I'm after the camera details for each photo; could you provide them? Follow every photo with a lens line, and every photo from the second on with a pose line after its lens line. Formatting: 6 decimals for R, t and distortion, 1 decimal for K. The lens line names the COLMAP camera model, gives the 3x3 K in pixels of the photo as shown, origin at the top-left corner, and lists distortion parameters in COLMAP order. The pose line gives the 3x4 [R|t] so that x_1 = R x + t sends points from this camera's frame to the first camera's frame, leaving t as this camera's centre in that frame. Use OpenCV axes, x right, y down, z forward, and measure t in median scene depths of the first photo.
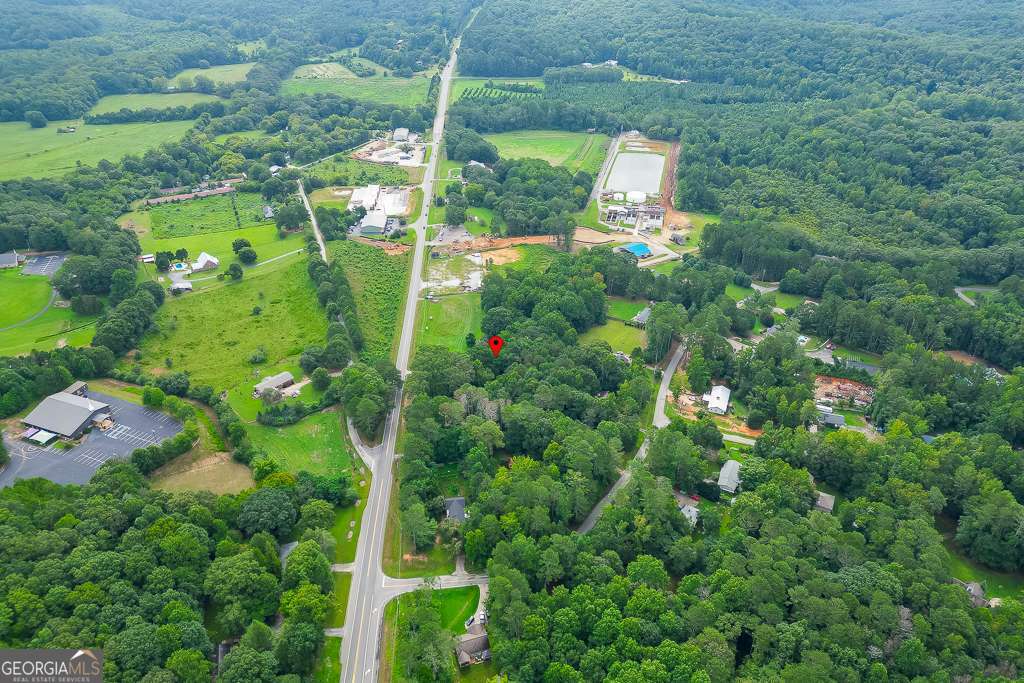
lens RADIAL K [[710.2, 0, 512.0], [0, 710.2, 341.5], [0, 0, 1]] dist [0.078779, -0.063329]
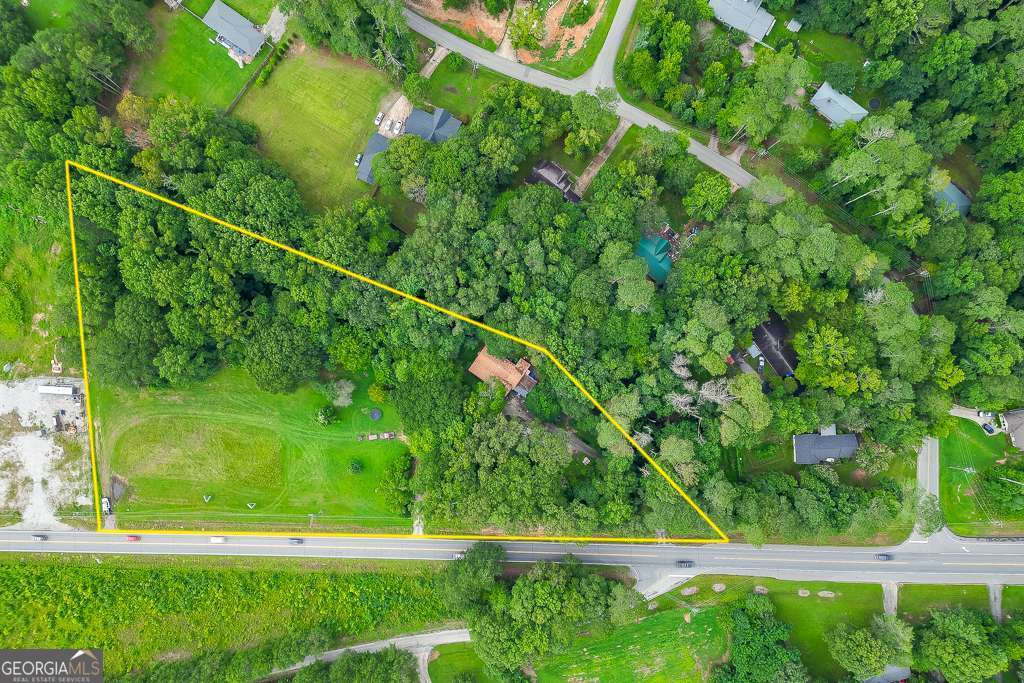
lens RADIAL K [[710.2, 0, 512.0], [0, 710.2, 341.5], [0, 0, 1]] dist [0.078779, -0.063329]
pose [[0.067928, -0.997315, -0.027358, 0.019619], [0.526644, 0.012554, 0.849993, -0.435576], [-0.847368, -0.072146, 0.526083, 0.775919]]
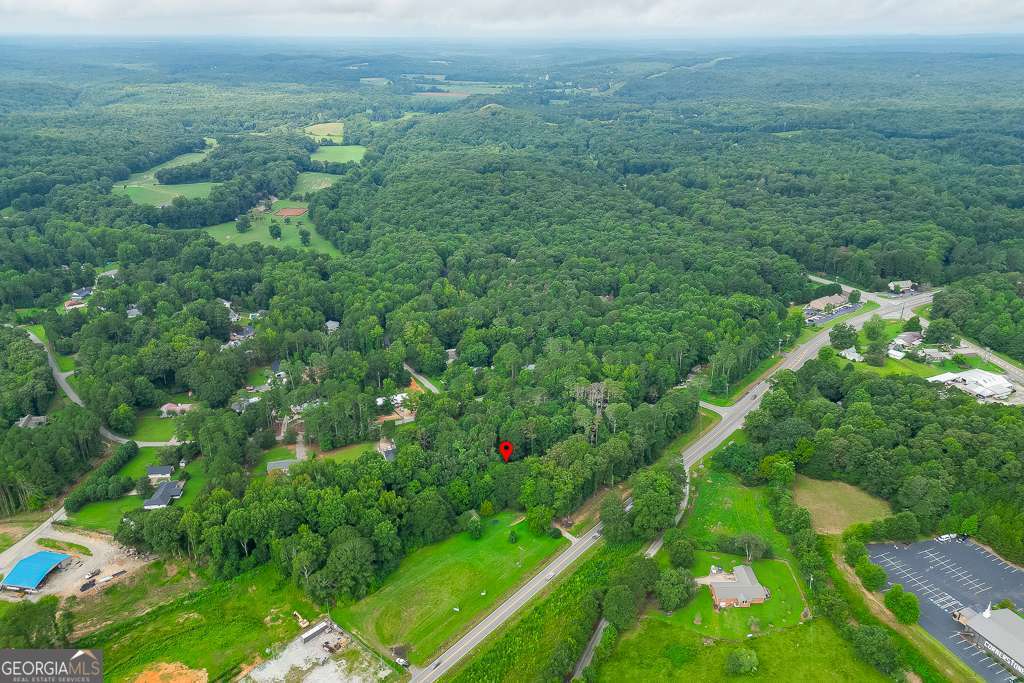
lens RADIAL K [[710.2, 0, 512.0], [0, 710.2, 341.5], [0, 0, 1]] dist [0.078779, -0.063329]
pose [[-0.708923, -0.287659, 0.643957, -0.631594], [0.364559, 0.632155, 0.683723, -0.771179], [-0.603760, 0.719467, -0.343280, 1.338308]]
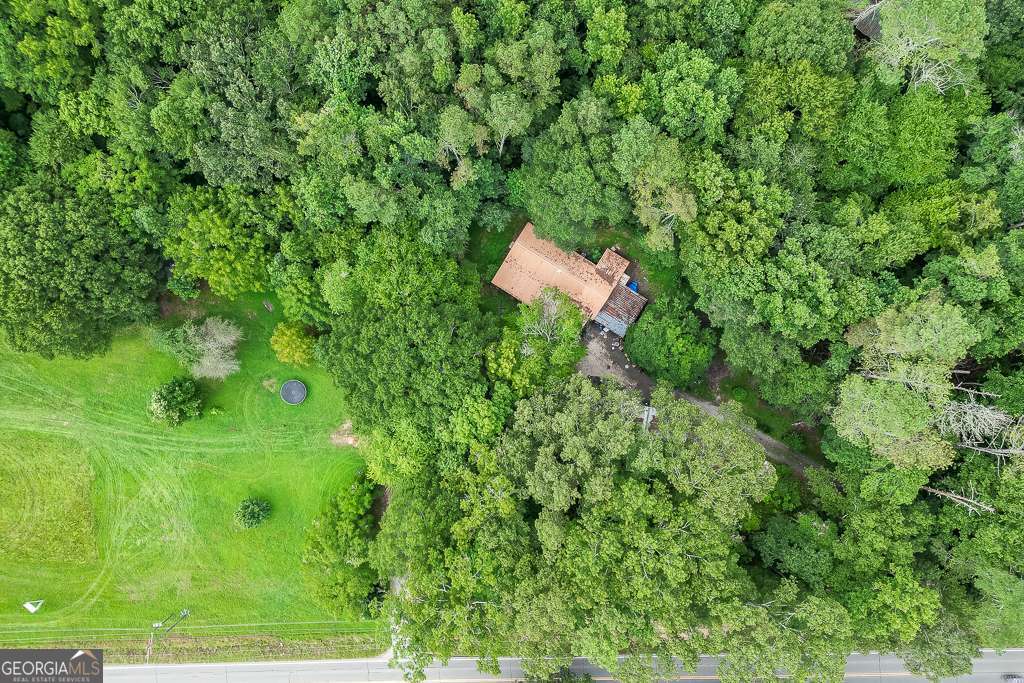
lens RADIAL K [[693.1, 0, 510.4], [0, 693.1, 306.7], [0, 0, 1]] dist [0.026670, 0.002075]
pose [[0.011409, -0.999712, -0.021131, -0.027991], [0.529579, -0.011884, 0.848177, -0.159290], [-0.848184, -0.020867, 0.529291, 0.979161]]
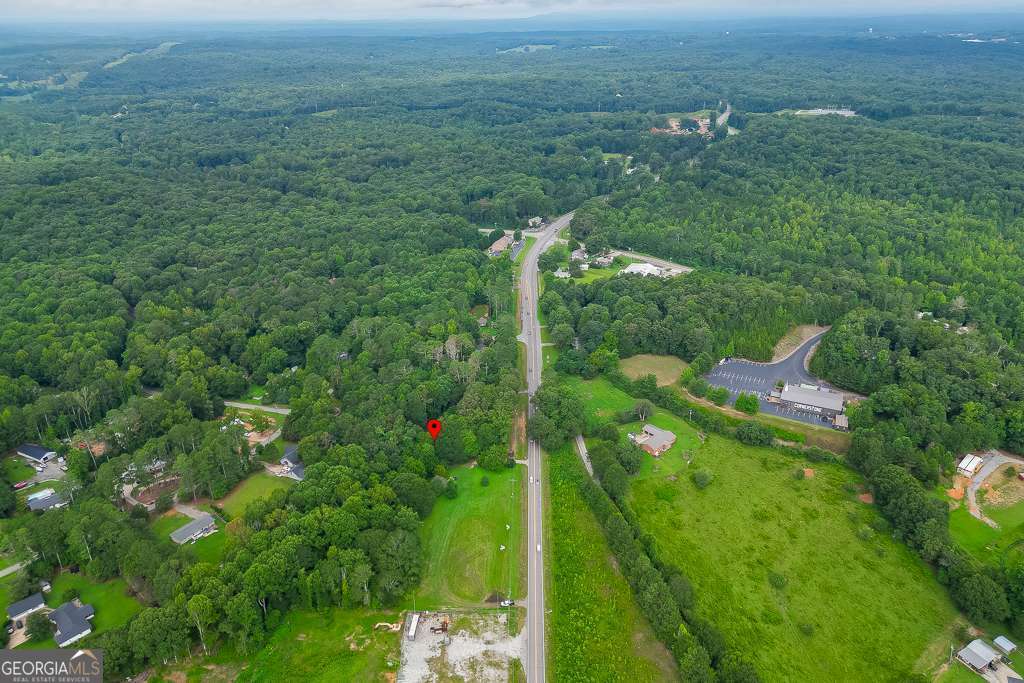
lens RADIAL K [[710.2, 0, 512.0], [0, 710.2, 341.5], [0, 0, 1]] dist [0.078779, -0.063329]
pose [[-0.997402, -0.033456, 0.063793, -0.209793], [0.034388, 0.557036, 0.829776, -0.925807], [-0.063296, 0.829814, -0.554438, 1.594104]]
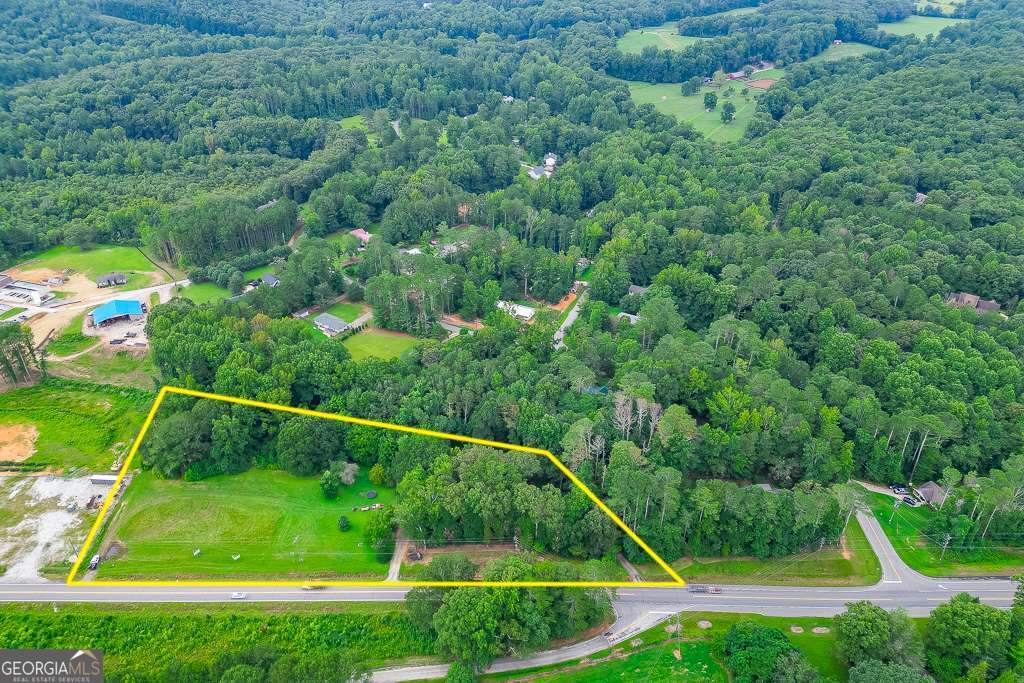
lens RADIAL K [[703.5, 0, 512.2], [0, 703.5, 356.3], [0, 0, 1]] dist [0.069717, -0.051687]
pose [[0.076555, -0.556342, 0.827419, -0.560972], [0.525620, 0.727697, 0.440659, -0.306469], [-0.847268, 0.401173, 0.348134, 0.779828]]
